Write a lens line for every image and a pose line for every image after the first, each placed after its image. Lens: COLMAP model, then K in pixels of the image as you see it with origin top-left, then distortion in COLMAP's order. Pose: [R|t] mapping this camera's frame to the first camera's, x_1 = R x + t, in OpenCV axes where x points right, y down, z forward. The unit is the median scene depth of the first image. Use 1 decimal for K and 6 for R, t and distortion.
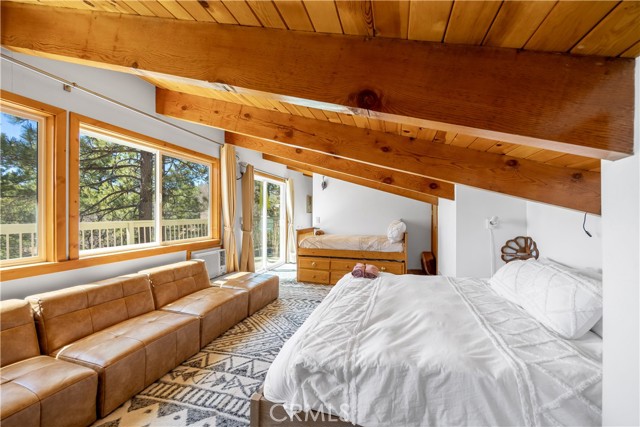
lens RADIAL K [[255.8, 0, 318.5], [0, 255.8, 214.2], [0, 0, 1]] dist [-0.000167, -0.000011]
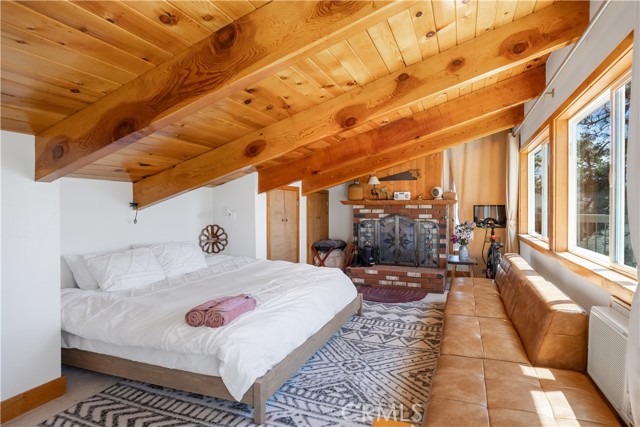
lens RADIAL K [[328.0, 0, 320.2], [0, 328.0, 214.3], [0, 0, 1]] dist [0.000144, 0.000008]
pose [[-0.991176, 0.022207, 0.130676, -0.184920], [0.022947, 0.999728, 0.004164, 0.016423], [-0.130548, 0.007125, -0.991416, 2.433225]]
